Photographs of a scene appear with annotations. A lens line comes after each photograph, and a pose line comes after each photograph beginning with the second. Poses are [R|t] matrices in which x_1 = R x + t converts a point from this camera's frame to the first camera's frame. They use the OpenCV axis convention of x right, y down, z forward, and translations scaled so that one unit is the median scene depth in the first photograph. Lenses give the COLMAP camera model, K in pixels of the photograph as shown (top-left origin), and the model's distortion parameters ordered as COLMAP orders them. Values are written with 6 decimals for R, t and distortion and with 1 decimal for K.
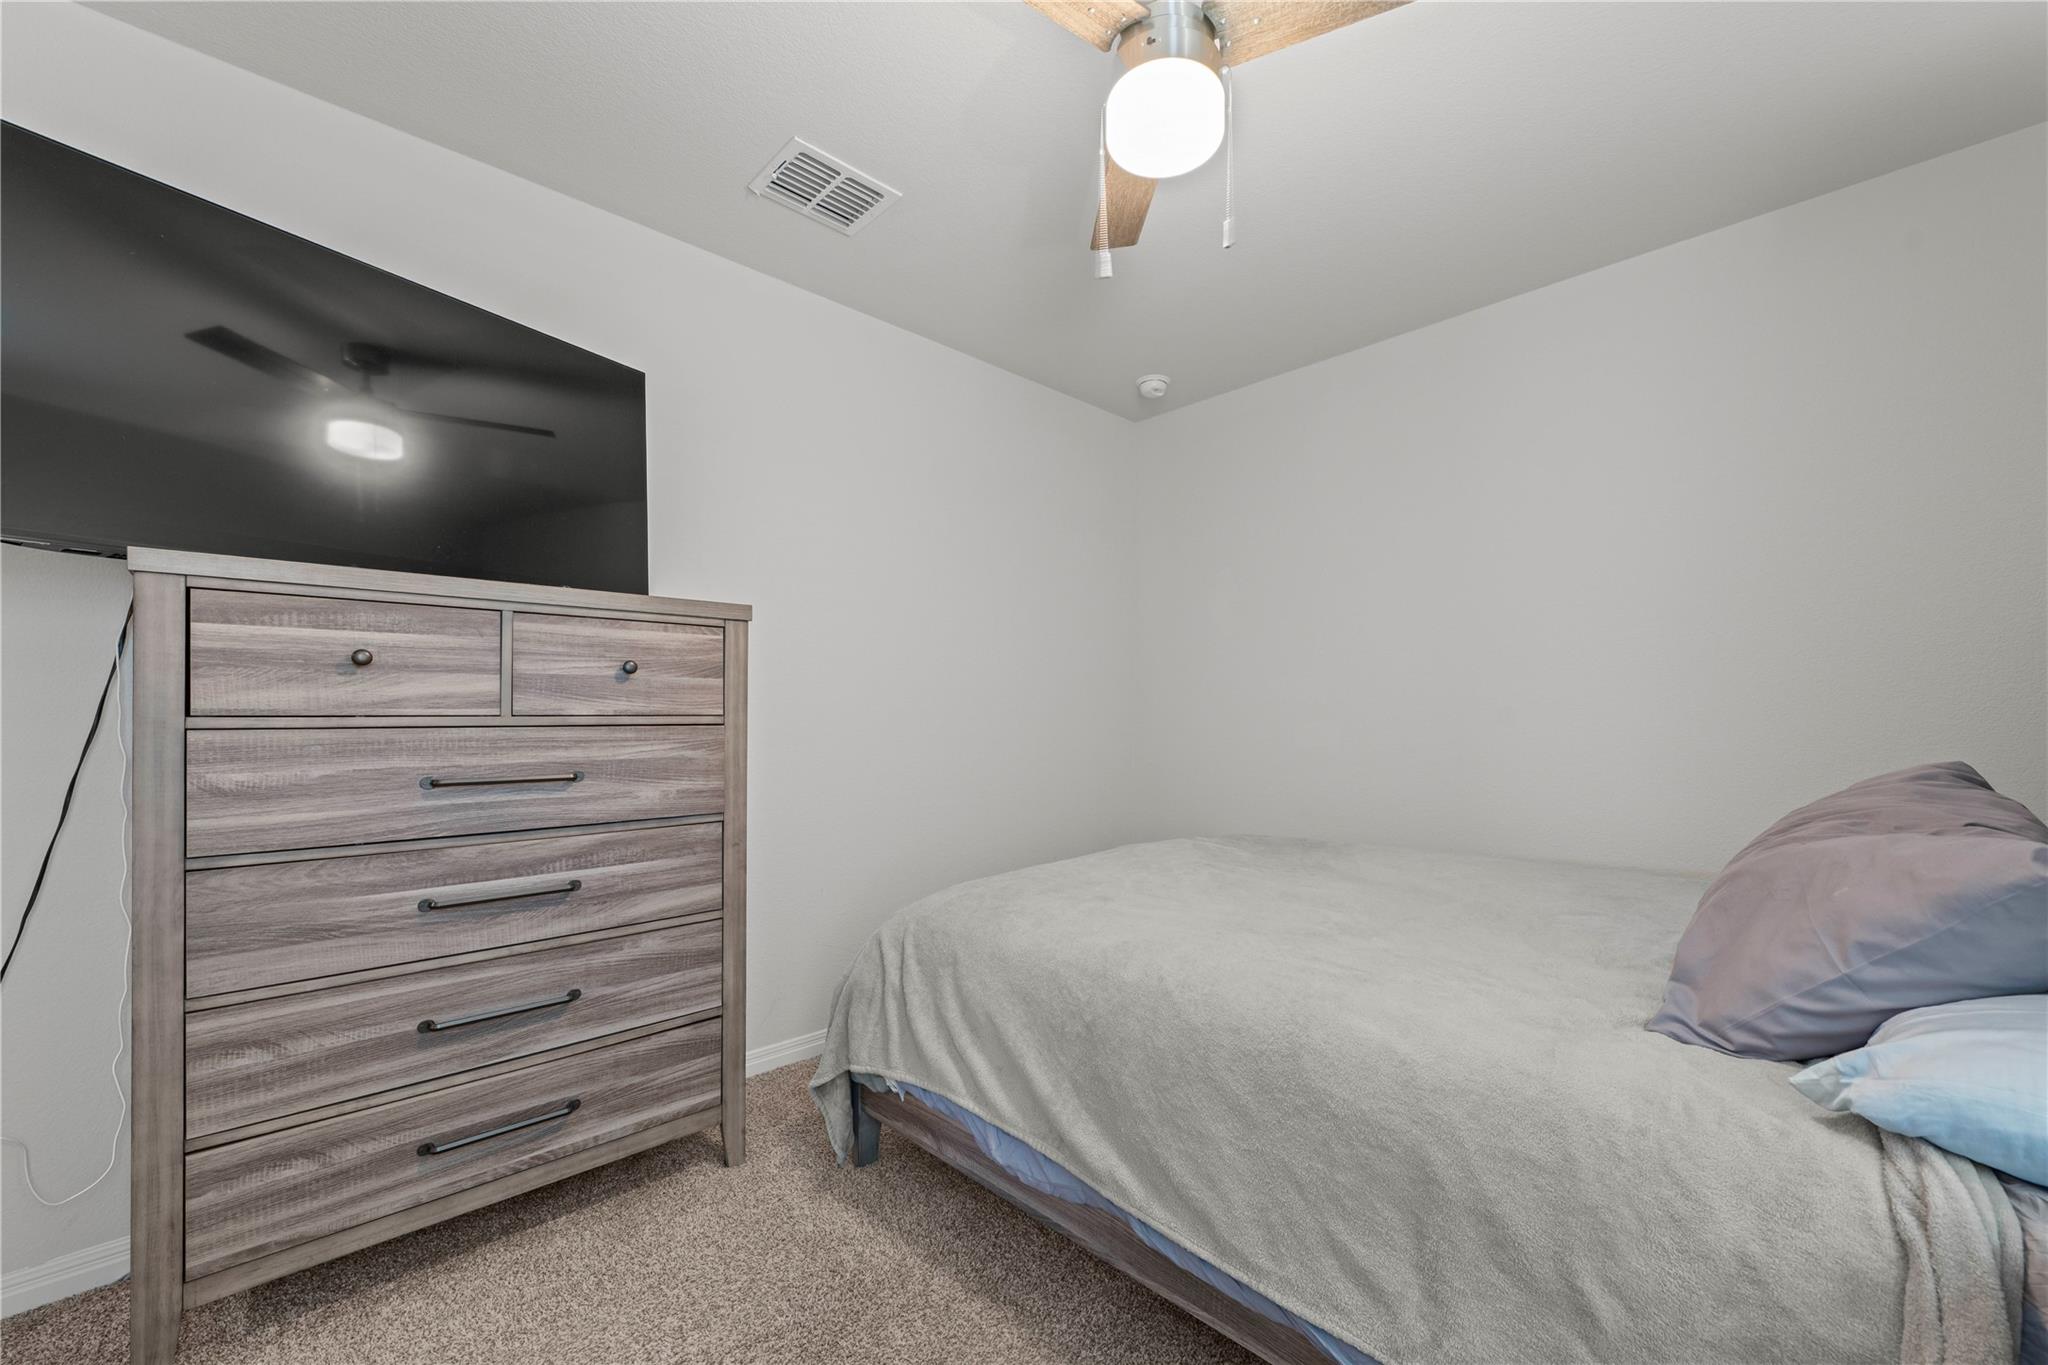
lens RADIAL K [[808.8, 0, 1034.8], [0, 808.8, 691.1], [0, 0, 1]] dist [0.000222, 0.000146]
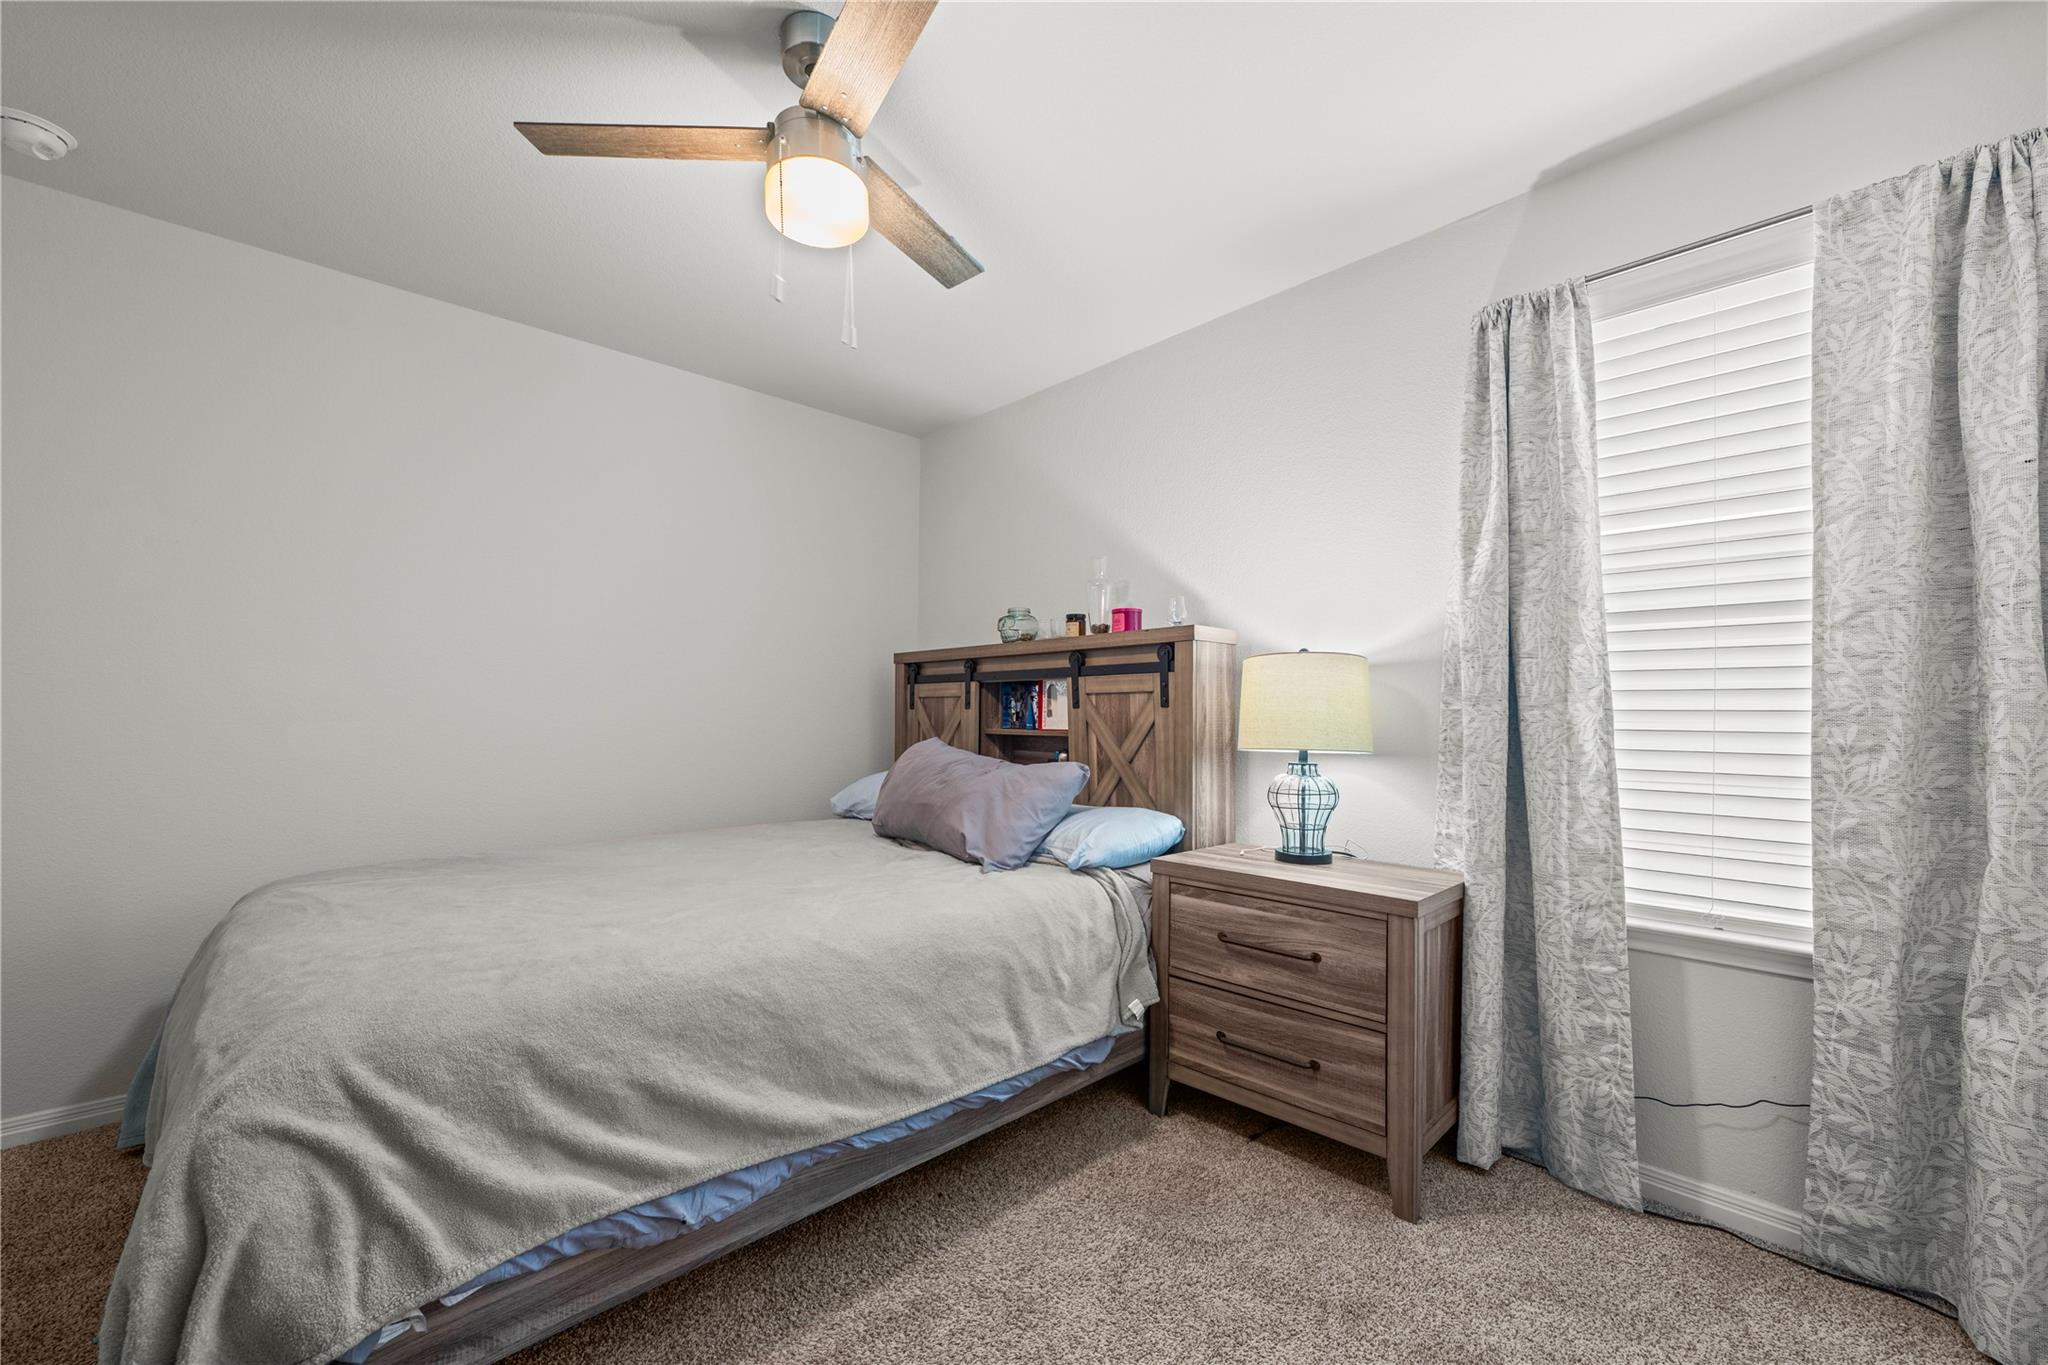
lens RADIAL K [[808.8, 0, 1034.8], [0, 808.8, 691.1], [0, 0, 1]] dist [0.000222, 0.000146]
pose [[0.010665, 0.040325, 0.999130, -1.148436], [-0.034732, 0.998599, -0.039933, 0.040477], [-0.999340, -0.034276, 0.012051, 0.791256]]
